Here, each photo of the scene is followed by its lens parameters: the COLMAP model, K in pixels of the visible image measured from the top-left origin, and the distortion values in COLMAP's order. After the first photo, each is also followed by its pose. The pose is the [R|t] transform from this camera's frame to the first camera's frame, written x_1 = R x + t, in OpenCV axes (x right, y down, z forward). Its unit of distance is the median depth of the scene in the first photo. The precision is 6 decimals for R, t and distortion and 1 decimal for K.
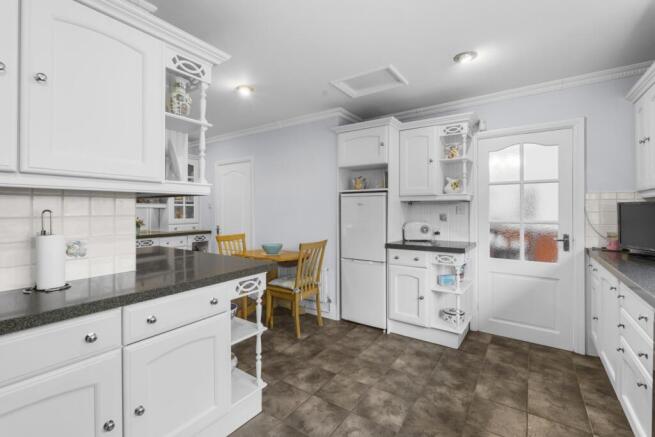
lens RADIAL K [[289.8, 0, 327.2], [0, 289.8, 213.9], [0, 0, 1]] dist [-0.004342, -0.000408]
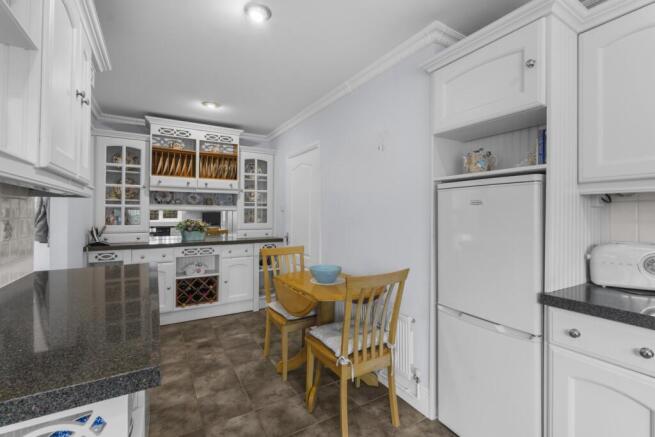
lens RADIAL K [[289.8, 0, 326.8], [0, 289.8, 214.0], [0, 0, 1]] dist [-0.004342, -0.000408]
pose [[0.909933, 0.003970, -0.414736, 0.082809], [-0.009122, 0.999904, -0.010443, -0.005670], [0.414654, 0.013286, 0.909882, 0.435013]]
